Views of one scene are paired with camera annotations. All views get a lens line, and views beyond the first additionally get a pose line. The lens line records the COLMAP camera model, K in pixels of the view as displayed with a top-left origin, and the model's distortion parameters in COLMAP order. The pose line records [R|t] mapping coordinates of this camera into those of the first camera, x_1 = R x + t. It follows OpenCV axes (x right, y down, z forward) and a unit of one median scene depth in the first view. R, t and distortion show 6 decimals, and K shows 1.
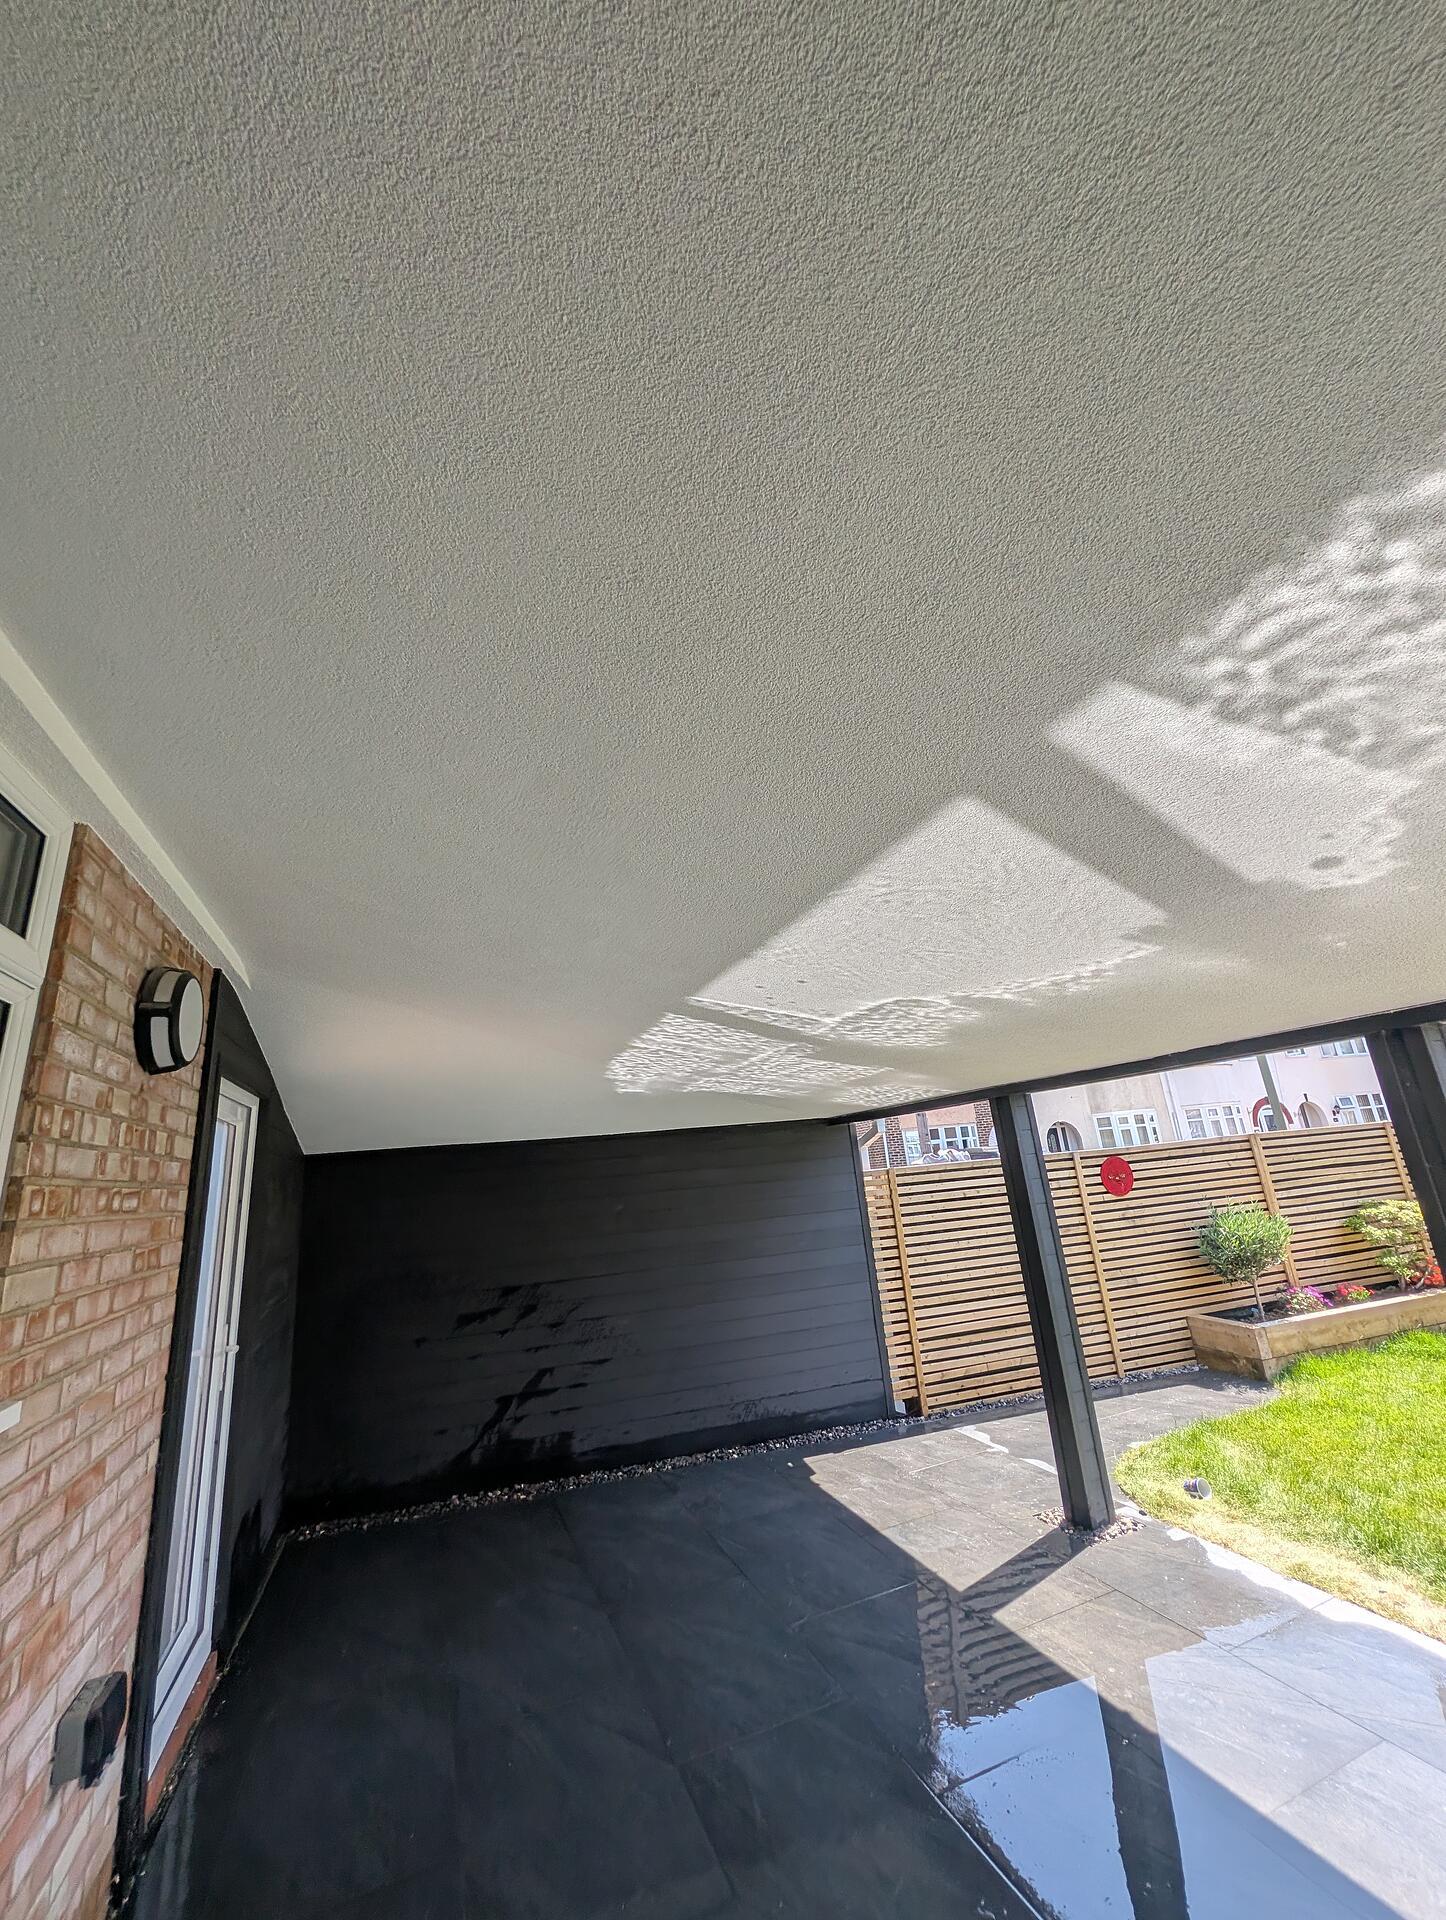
lens RADIAL K [[739.1, 0, 721.7], [0, 739.1, 950.5], [0, 0, 1]] dist [-0.002741, -0.000201]
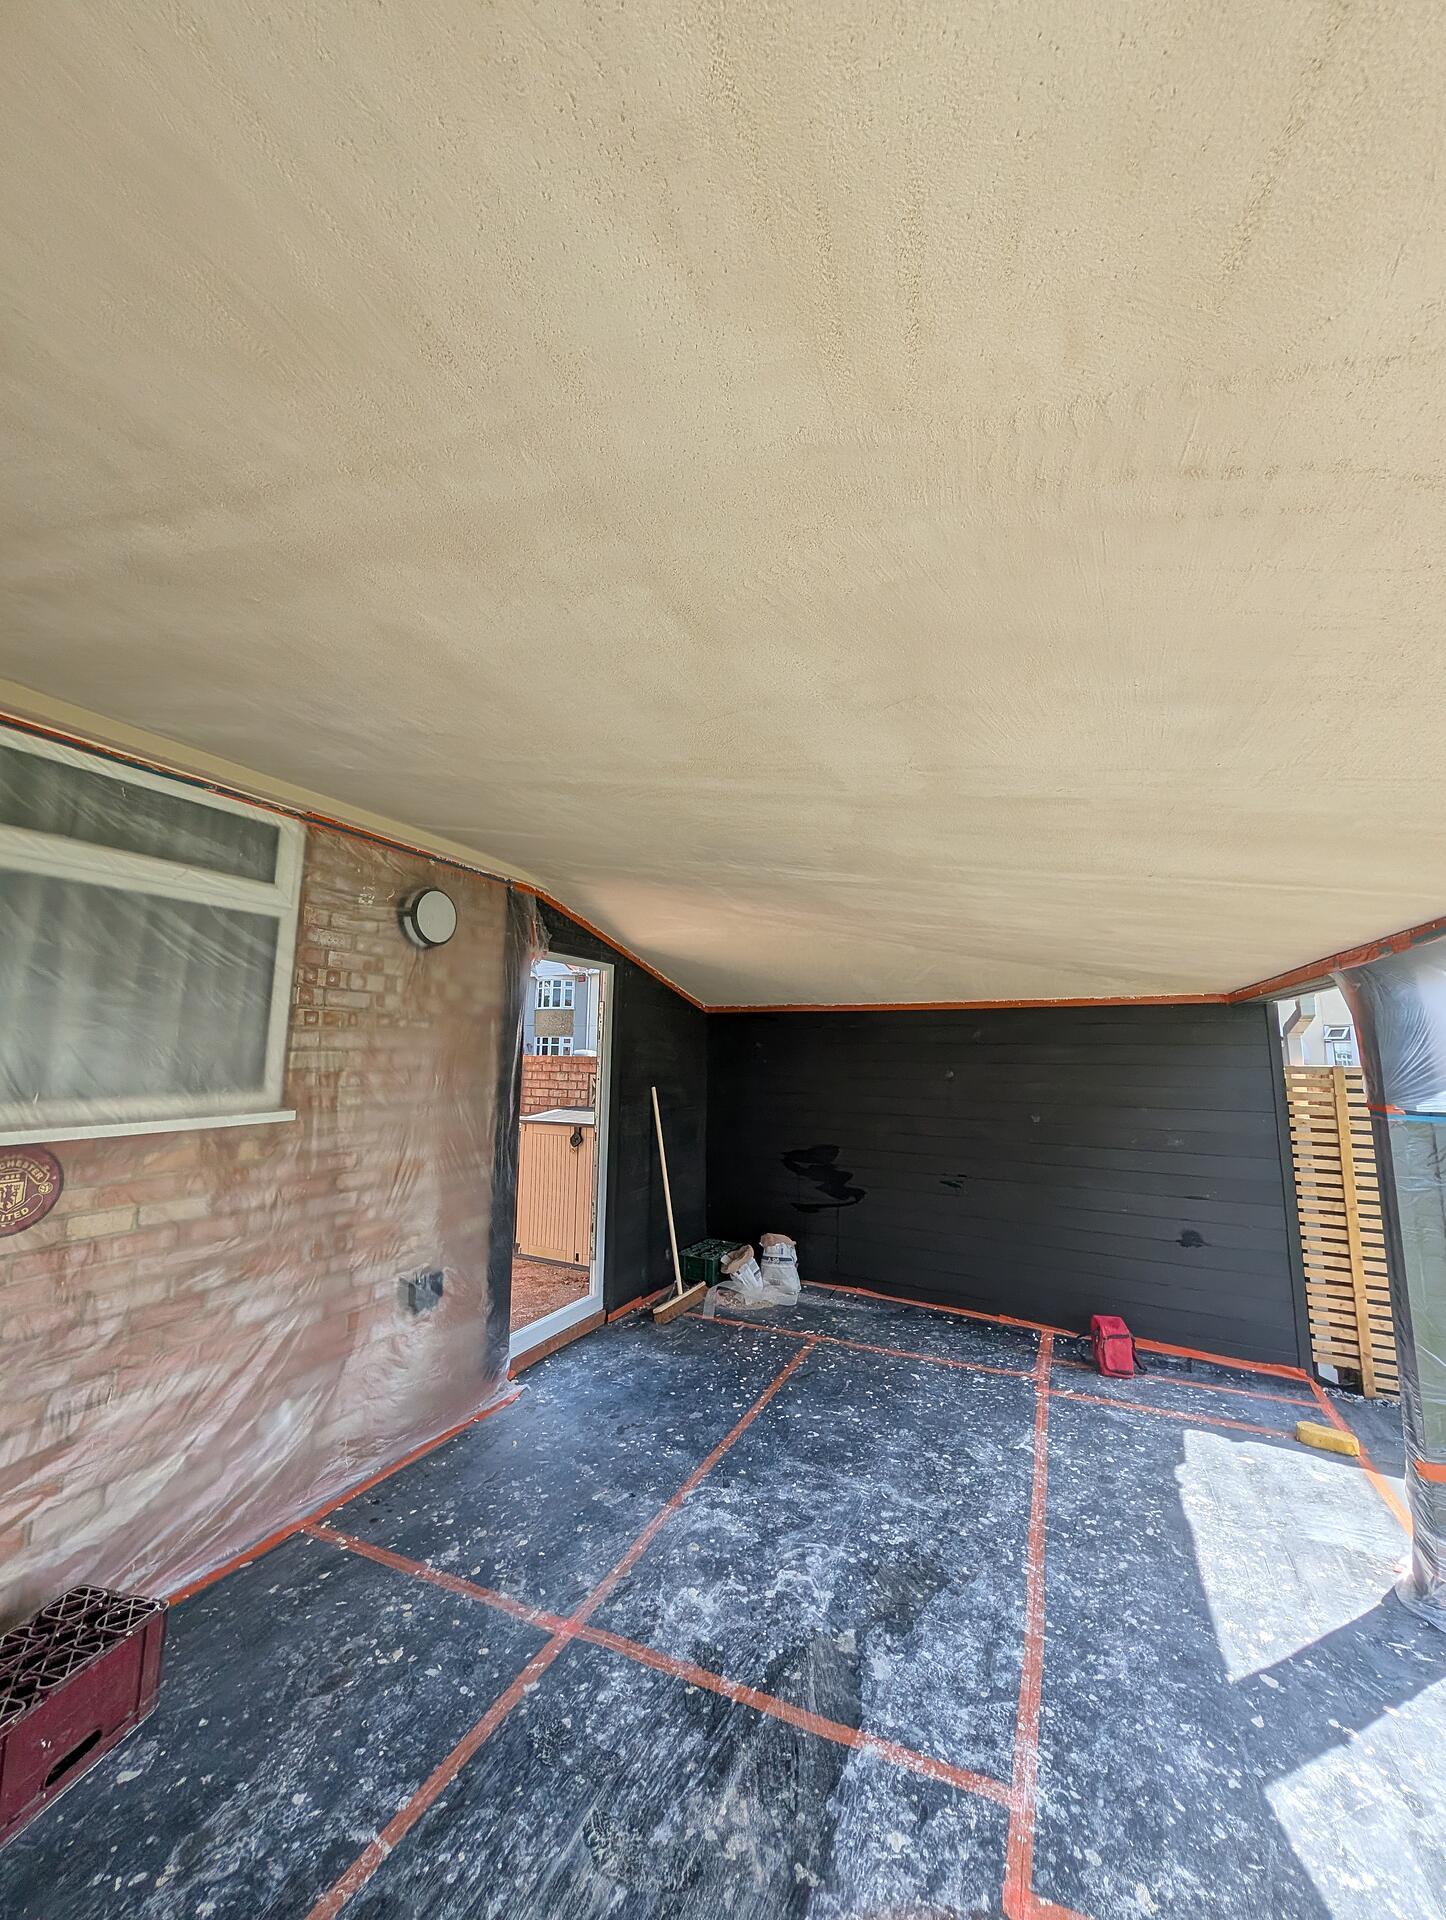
lens RADIAL K [[739.1, 0, 721.7], [0, 739.1, 950.5], [0, 0, 1]] dist [-0.002741, -0.000201]
pose [[0.700120, -0.006059, -0.713999, 0.401701], [0.133763, 0.983373, 0.122818, 0.024076], [0.701384, -0.181494, 0.689290, 0.148023]]
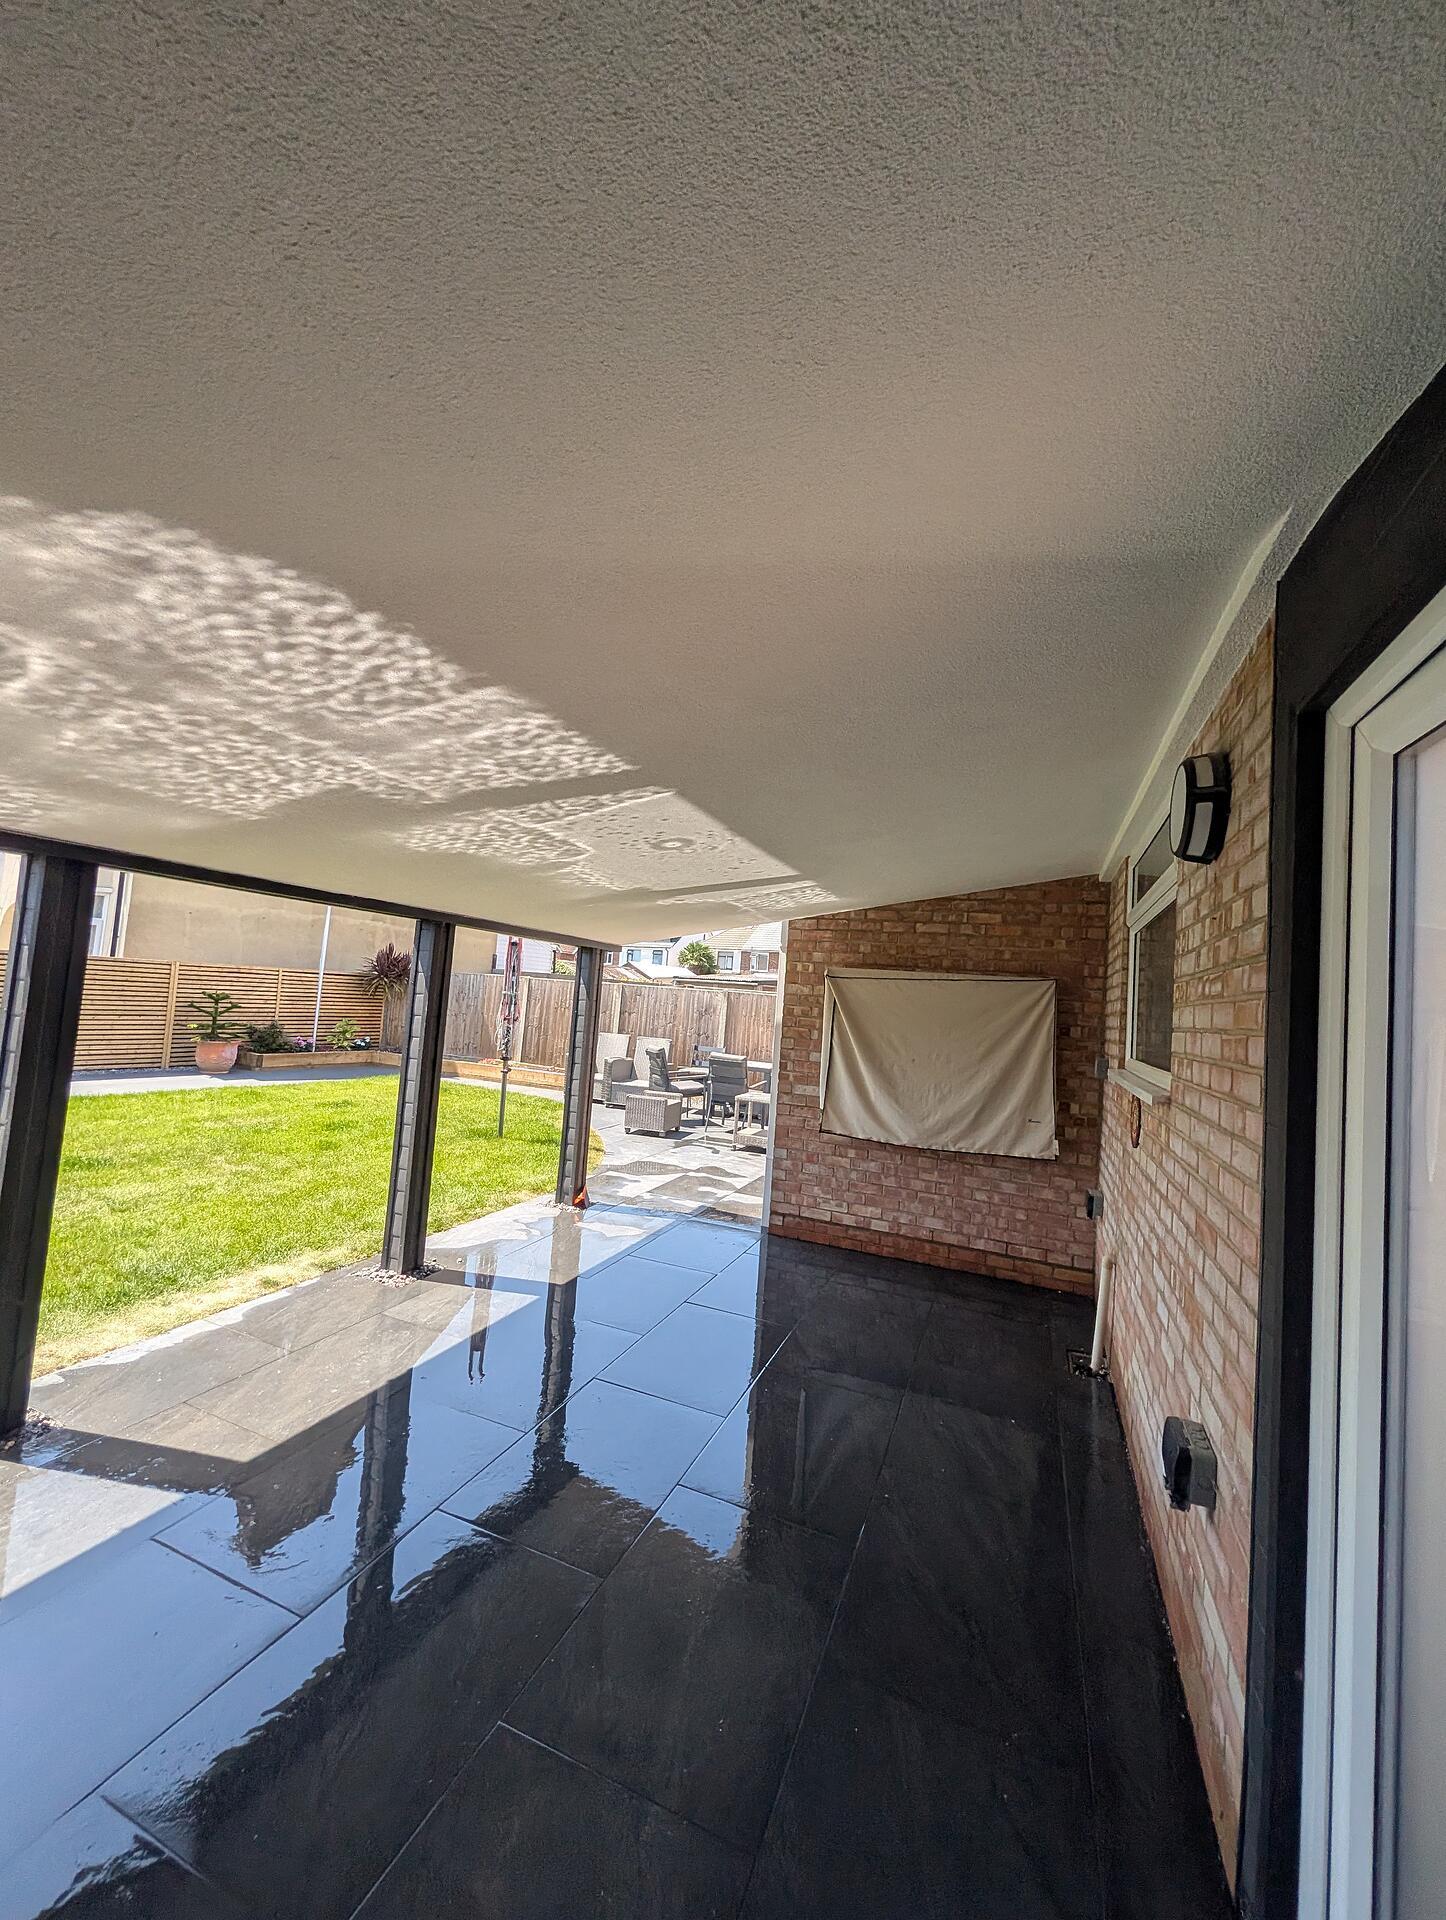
lens RADIAL K [[739.1, 0, 721.7], [0, 739.1, 950.5], [0, 0, 1]] dist [-0.002741, -0.000201]
pose [[-0.718421, 0.078257, 0.691193, -0.440523], [-0.209657, 0.923084, -0.322428, 0.328816], [-0.663261, -0.376552, -0.646756, 0.915159]]
